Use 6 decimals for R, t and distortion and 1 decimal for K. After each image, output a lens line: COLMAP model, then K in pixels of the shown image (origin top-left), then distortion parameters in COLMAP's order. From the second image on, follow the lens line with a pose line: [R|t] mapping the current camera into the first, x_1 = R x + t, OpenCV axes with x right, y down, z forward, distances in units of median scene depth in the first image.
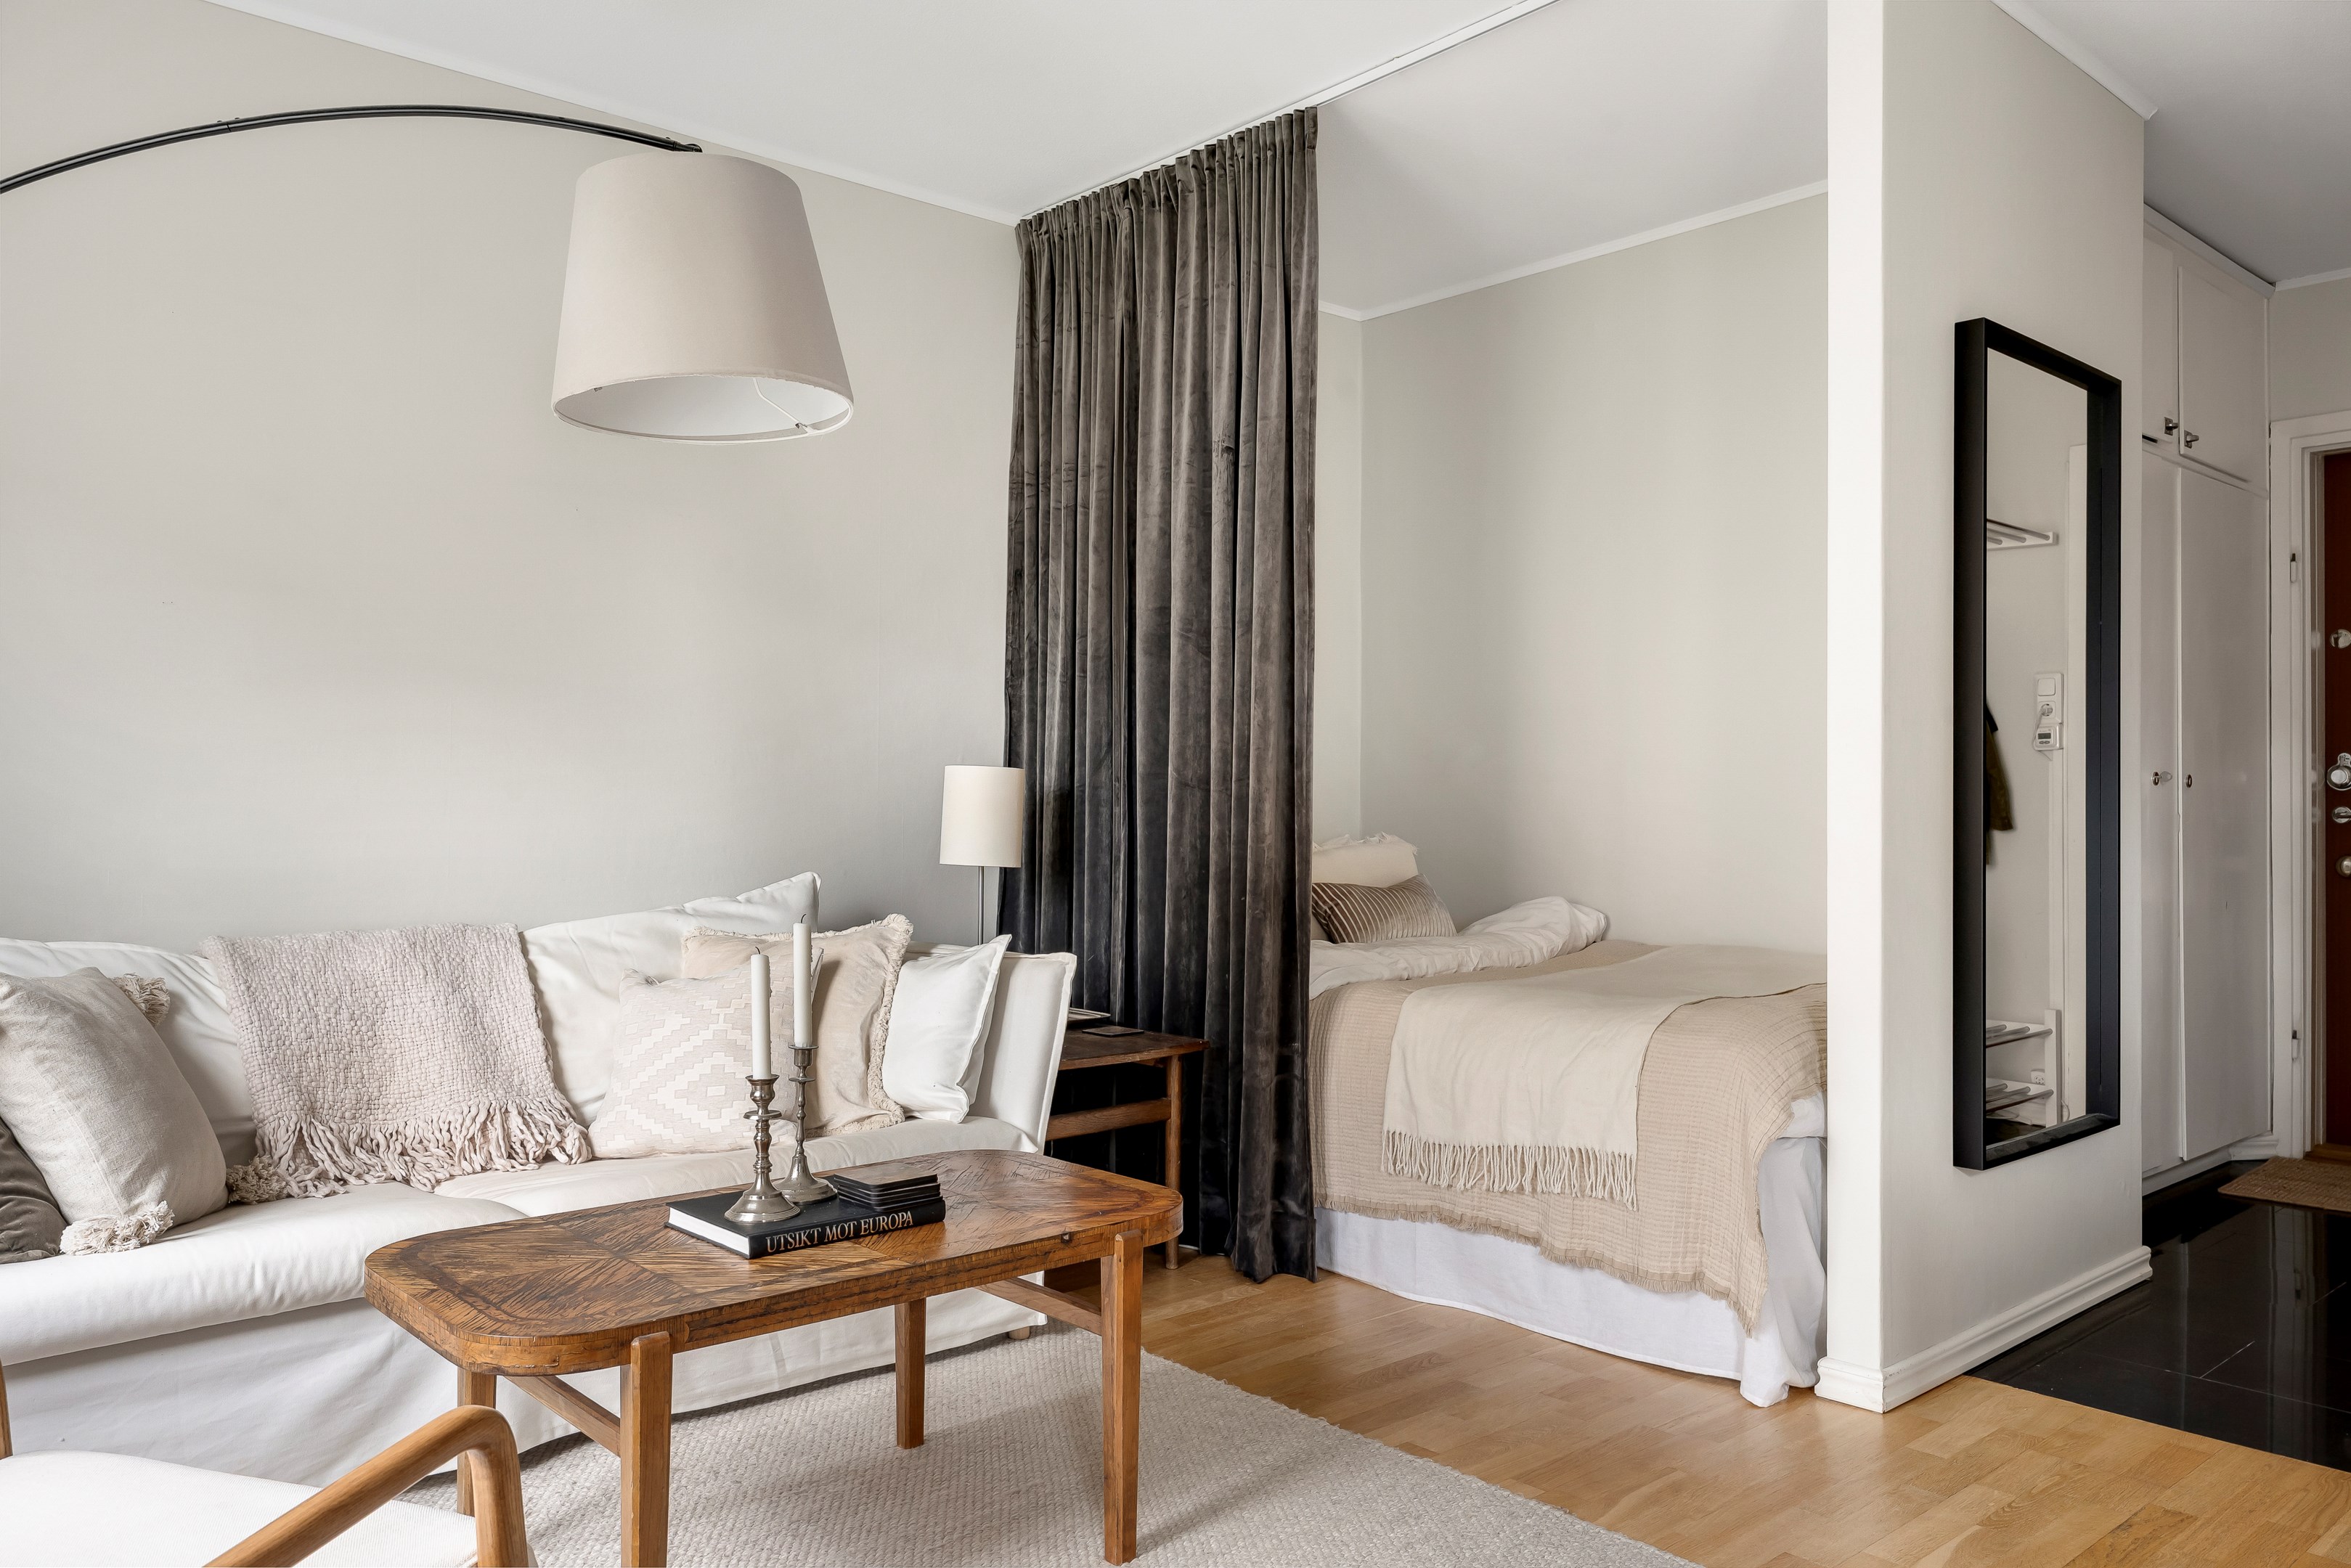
lens RADIAL K [[1680.7, 0, 1163.9], [0, 1680.7, 784.1], [0, 0, 1]] dist [0.001536, 0.001235]
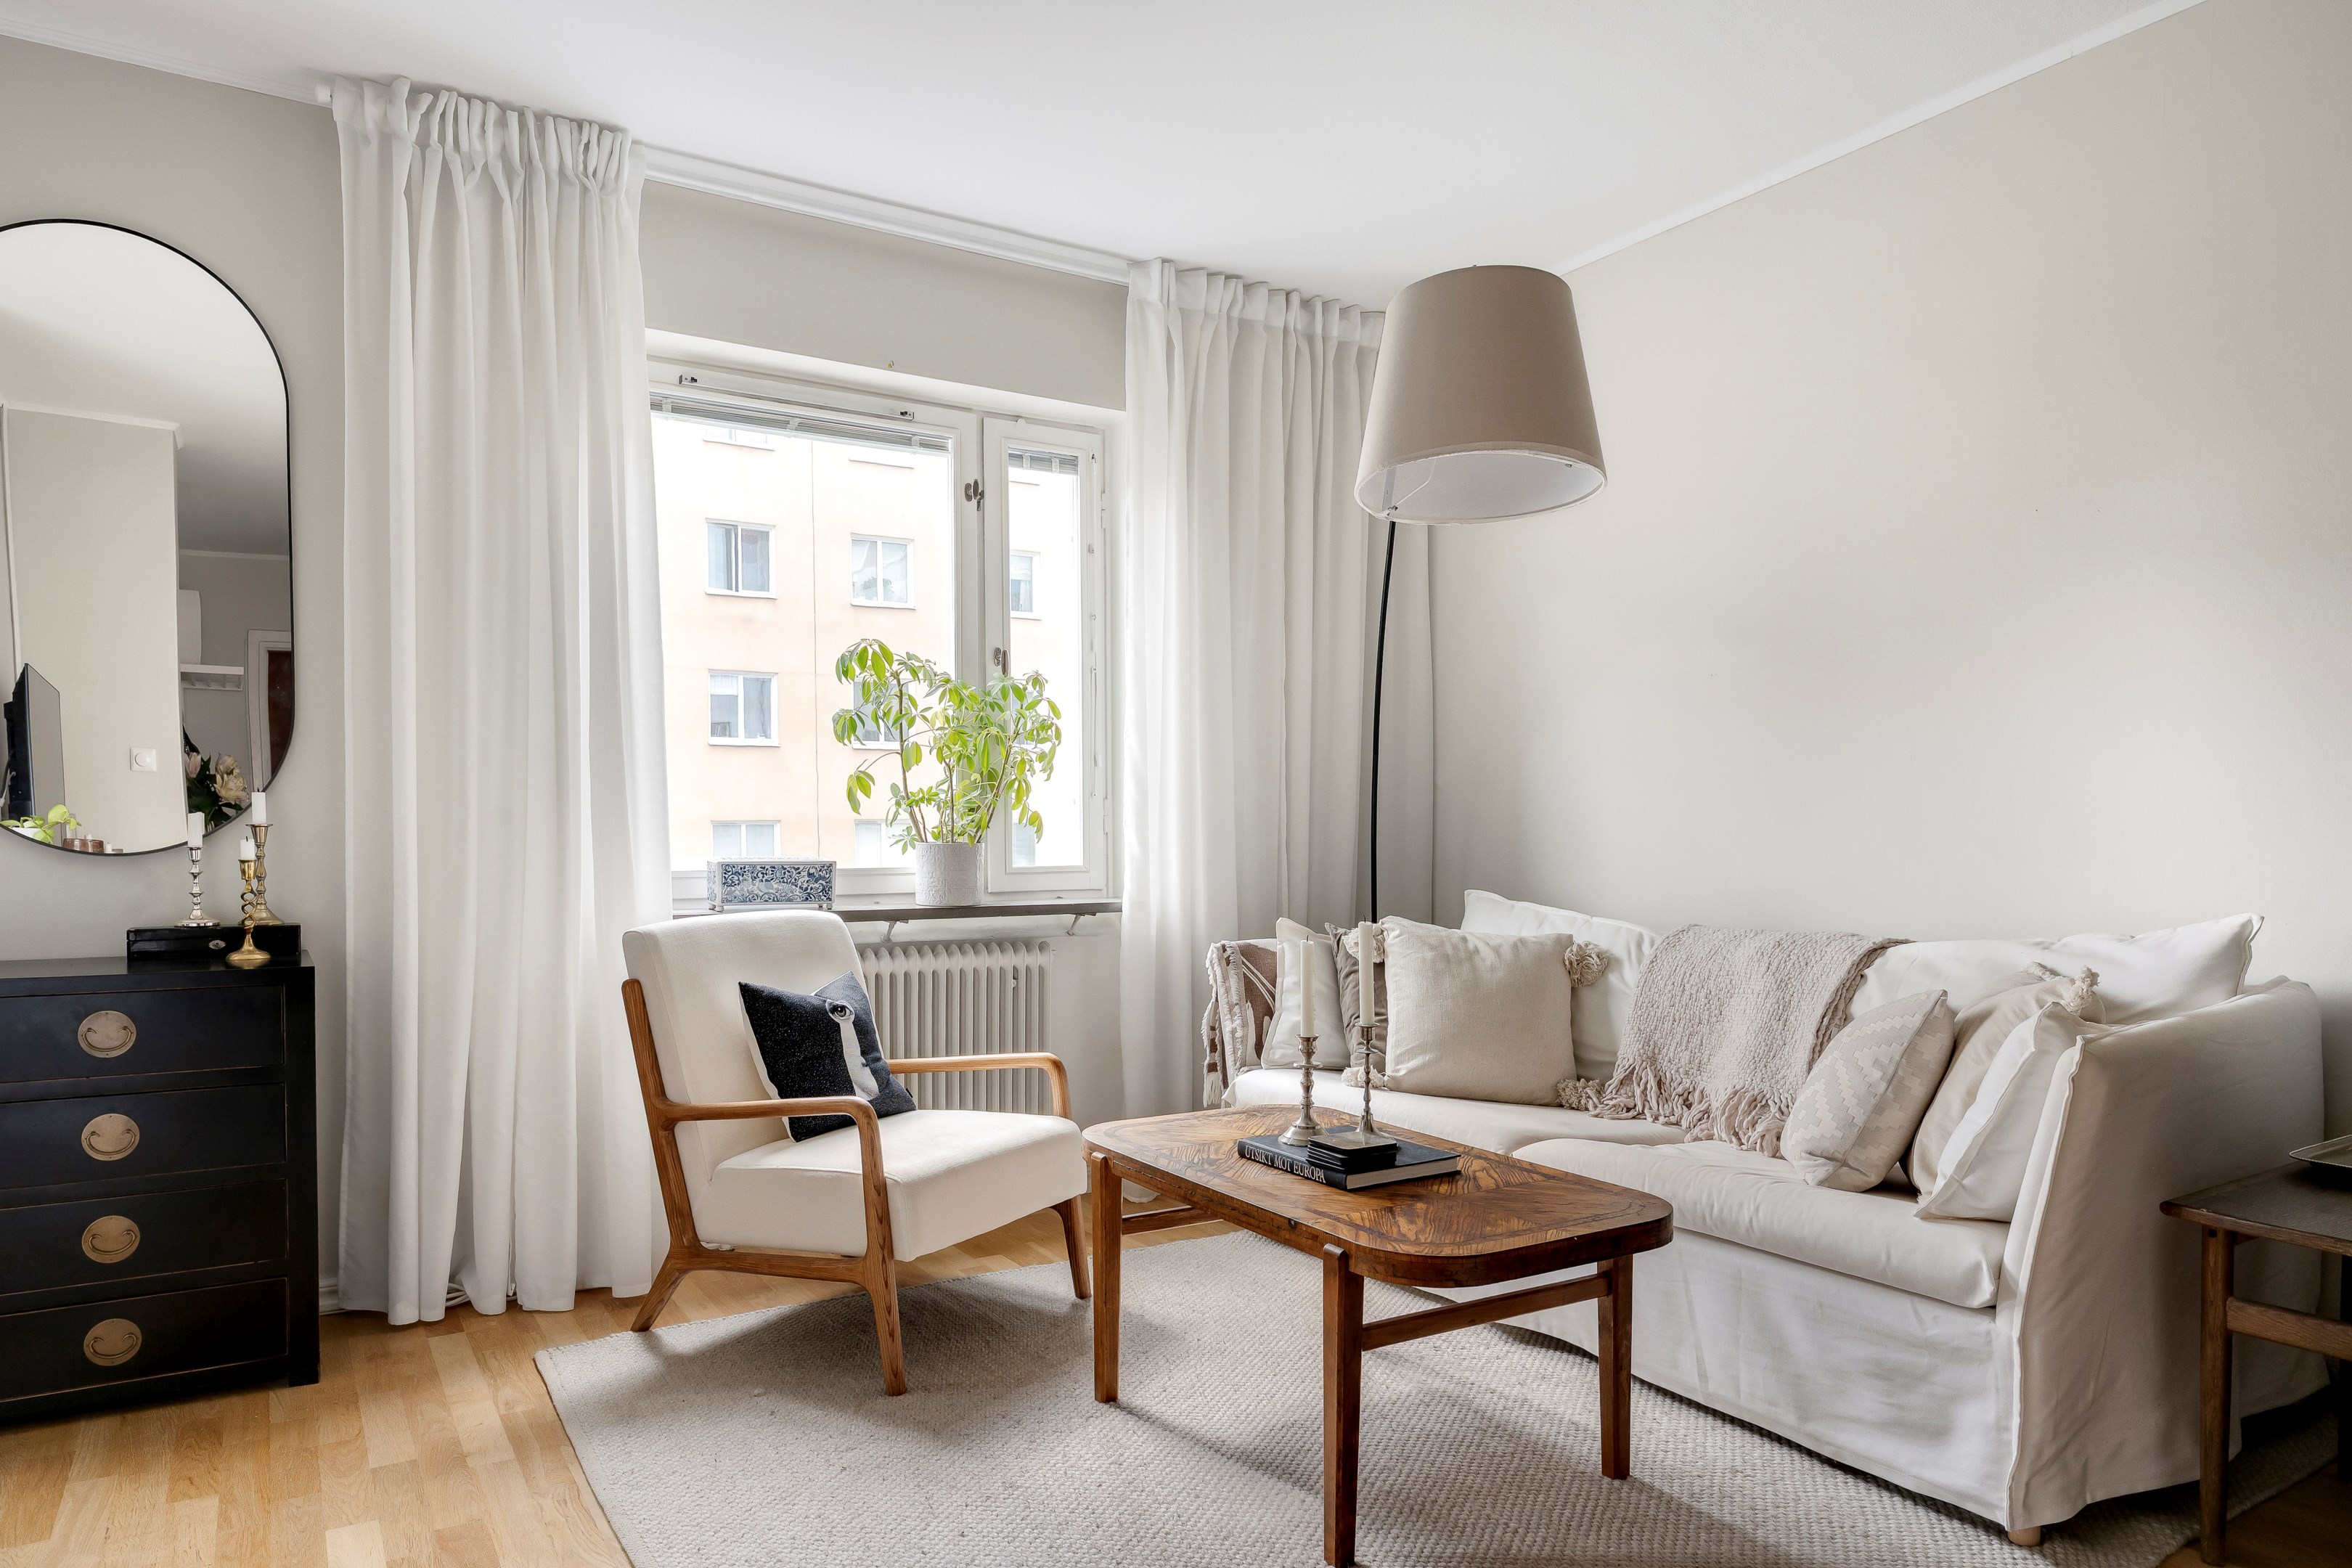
lens RADIAL K [[1468.6, 0, 1183.0], [0, 1468.6, 873.4], [0, 0, 1]] dist [-0.002230, -0.000340]
pose [[-0.163515, 0.029653, -0.986095, 0.588523], [0.012348, 0.999531, 0.028010, 0.011071], [0.986464, -0.007596, -0.163804, 0.722839]]
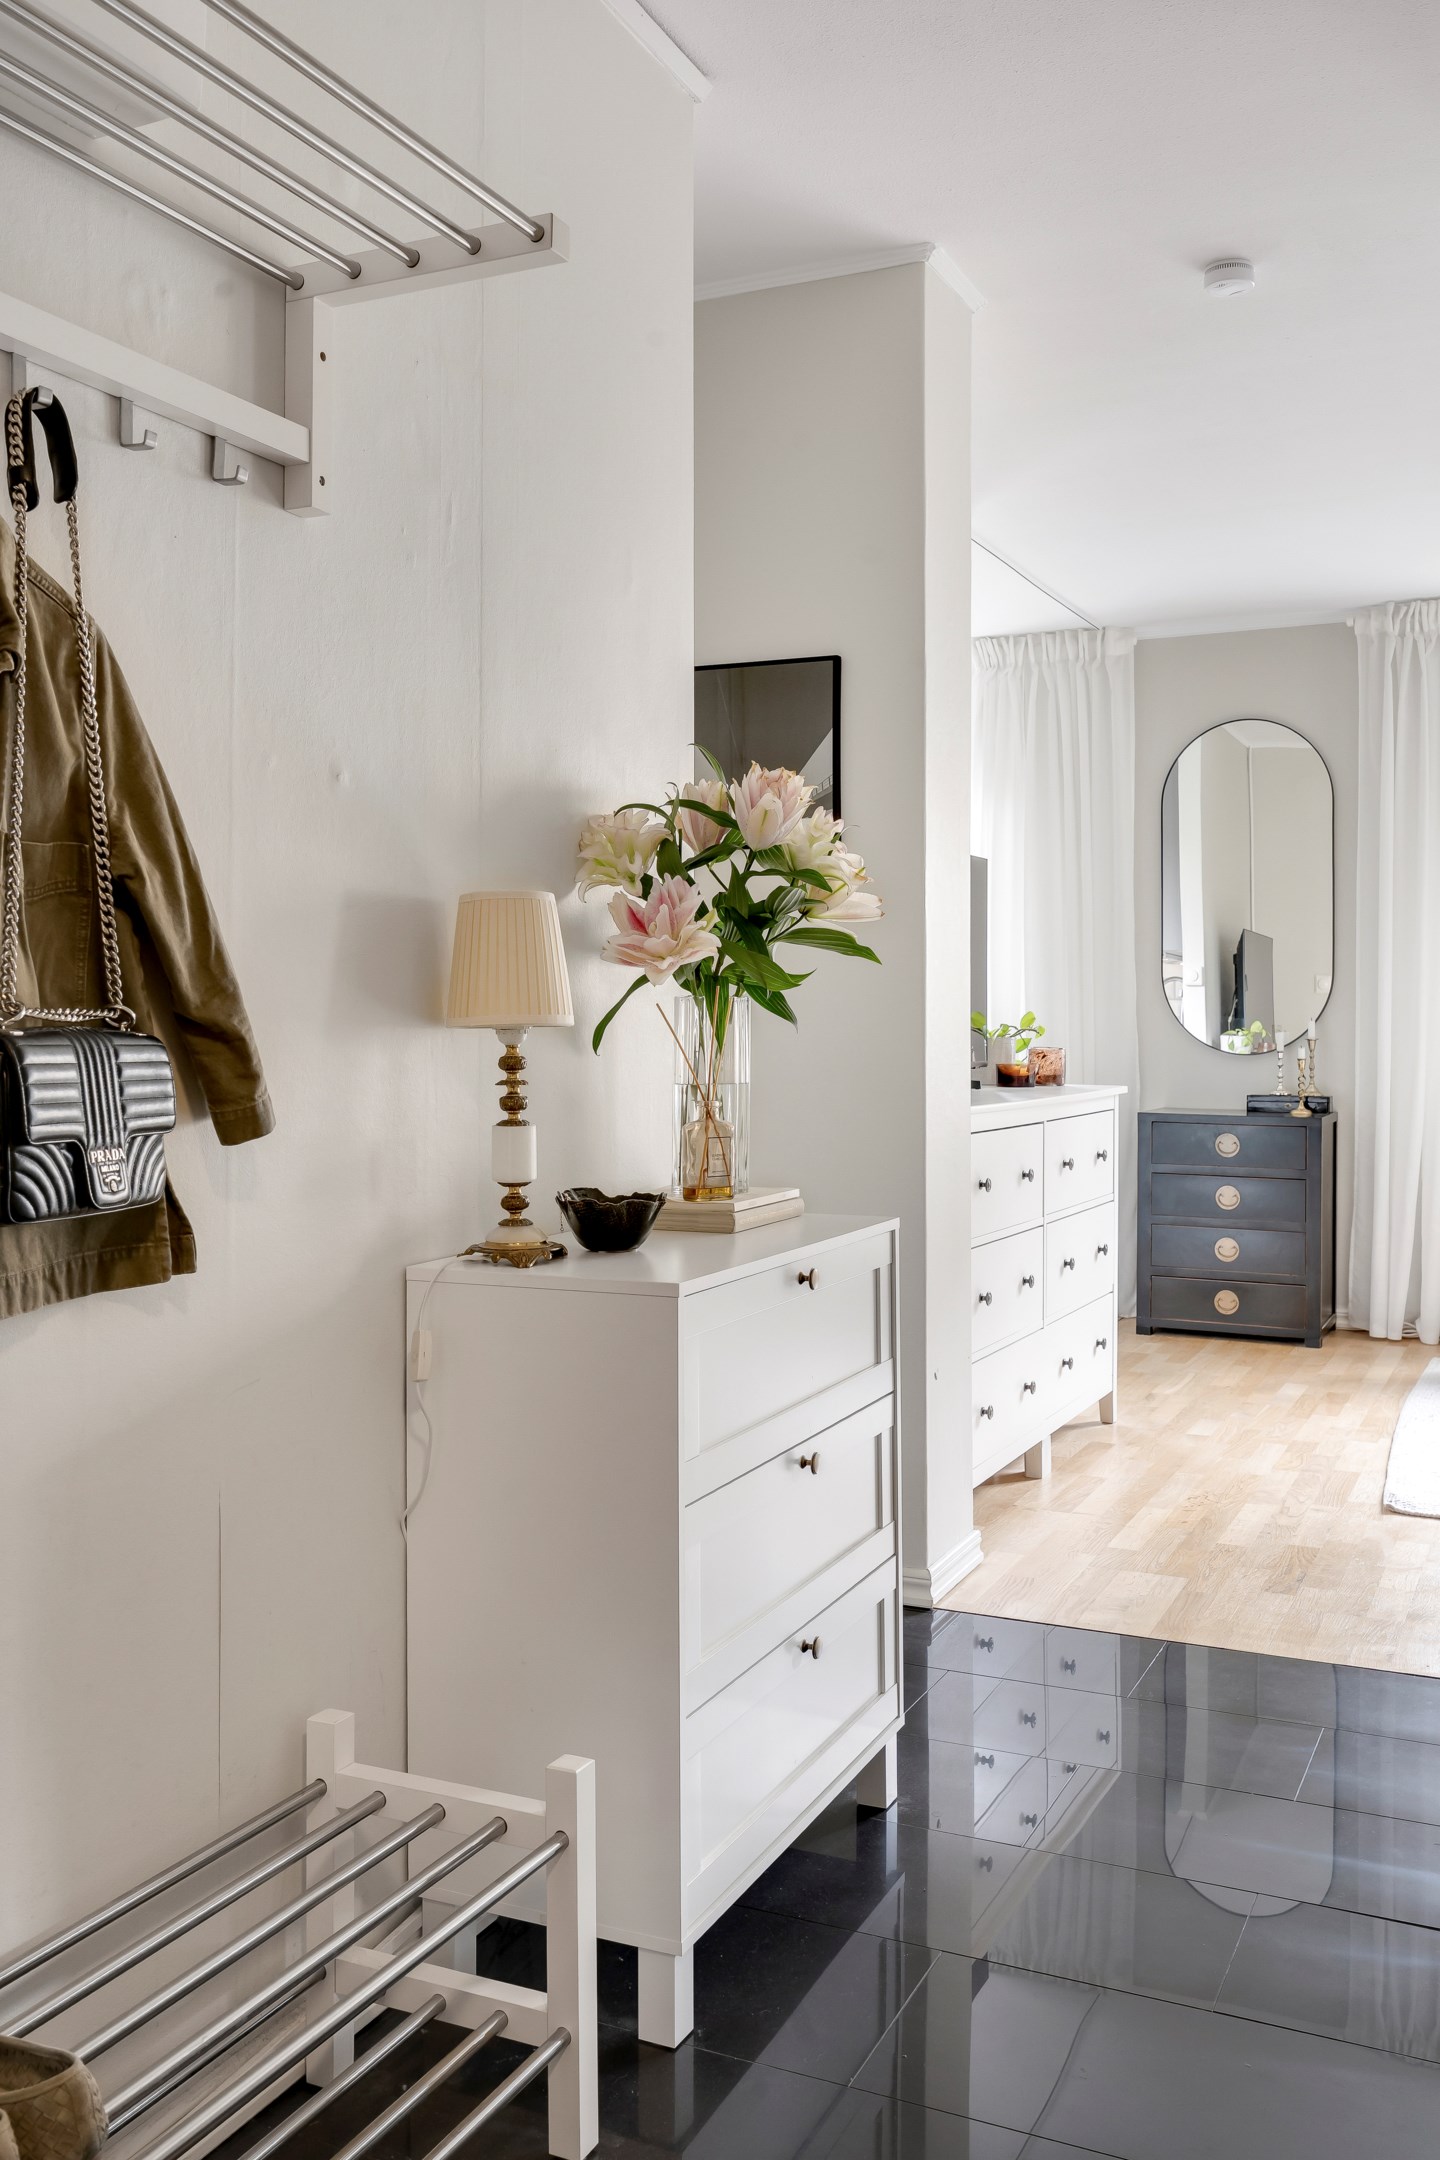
lens RADIAL K [[1850.5, 0, 722.4], [0, 1850.5, 1012.6], [0, 0, 1]] dist [-0.005789, -0.007856]
pose [[-0.919263, -0.004306, -0.393619, 1.158336], [0.001584, 0.999892, -0.014638, -0.000652], [0.393640, -0.014080, -0.919157, 1.591657]]
